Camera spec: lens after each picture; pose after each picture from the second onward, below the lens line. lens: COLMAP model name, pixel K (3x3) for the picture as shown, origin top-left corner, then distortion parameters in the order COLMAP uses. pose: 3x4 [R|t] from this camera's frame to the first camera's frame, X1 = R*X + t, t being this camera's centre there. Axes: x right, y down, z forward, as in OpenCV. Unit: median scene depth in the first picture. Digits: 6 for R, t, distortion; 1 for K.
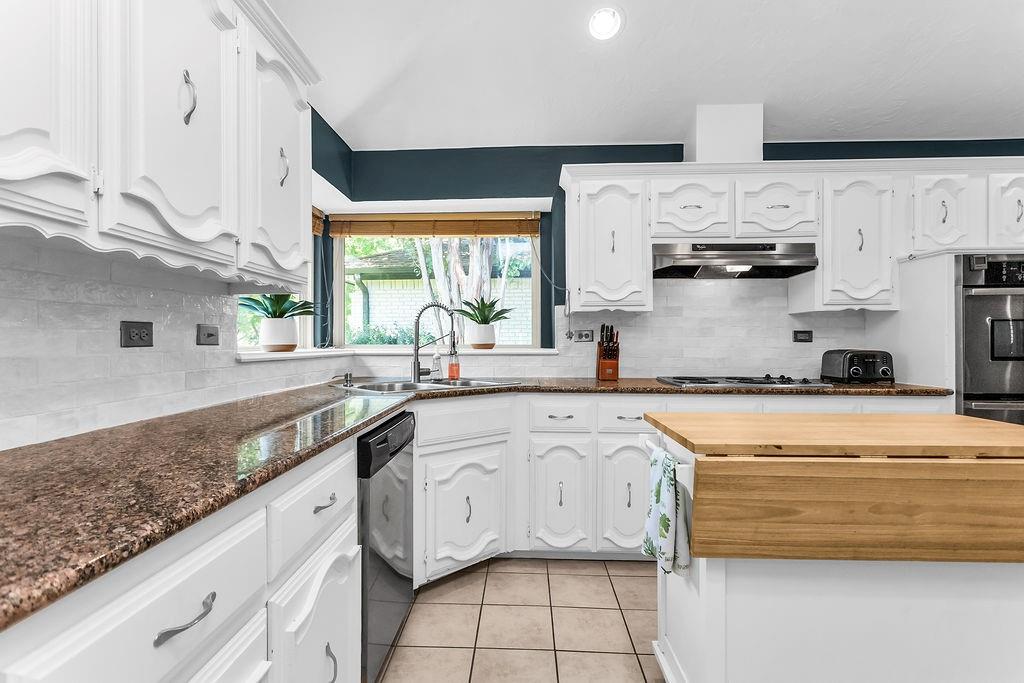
lens RADIAL K [[490.7, 0, 514.2], [0, 490.7, 340.1], [0, 0, 1]] dist [0.002140, -0.000127]
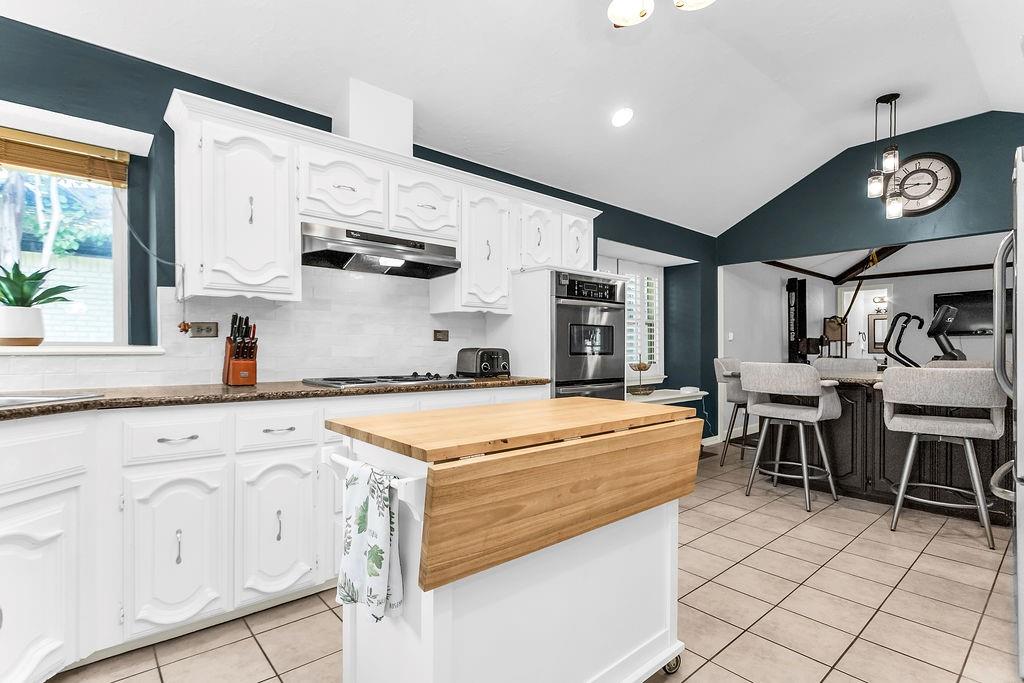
lens RADIAL K [[490.7, 0, 499.2], [0, 490.7, 351.6], [0, 0, 1]] dist [0.002140, -0.000127]
pose [[0.740244, -0.002367, 0.672334, -0.035797], [-0.004678, 0.999951, 0.008672, 0.019096], [-0.672322, -0.009565, 0.740197, 0.145590]]
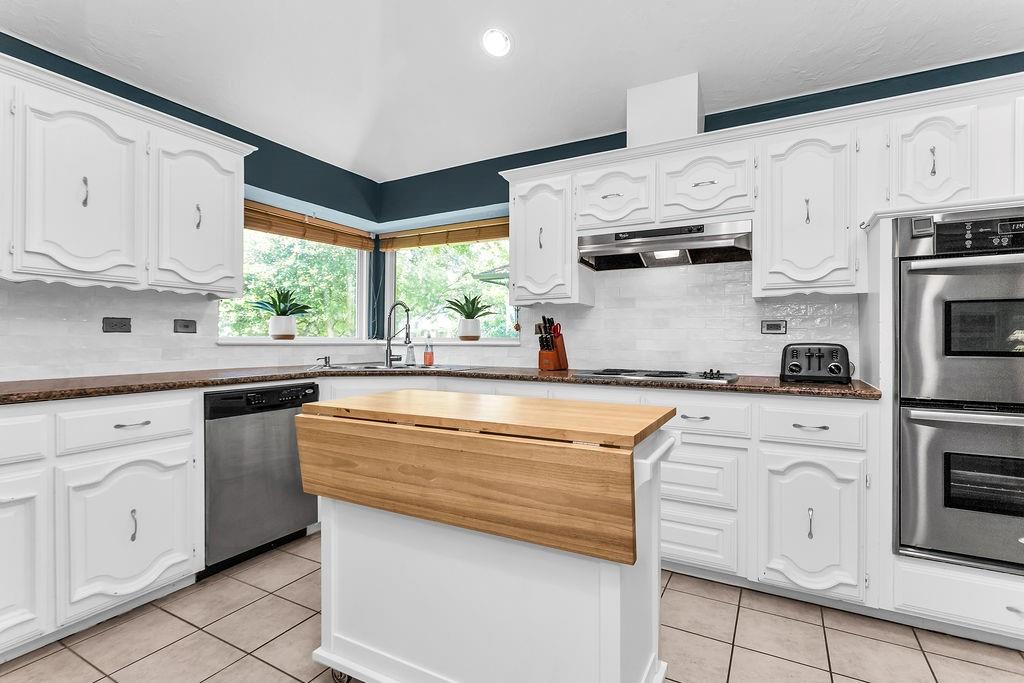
lens RADIAL K [[490.7, 0, 522.6], [0, 490.7, 334.8], [0, 0, 1]] dist [0.002140, -0.000127]
pose [[0.897031, -0.001288, -0.441965, 0.642140], [-0.002831, 0.999958, -0.008660, 0.016568], [0.441958, 0.009020, 0.896991, 0.039655]]
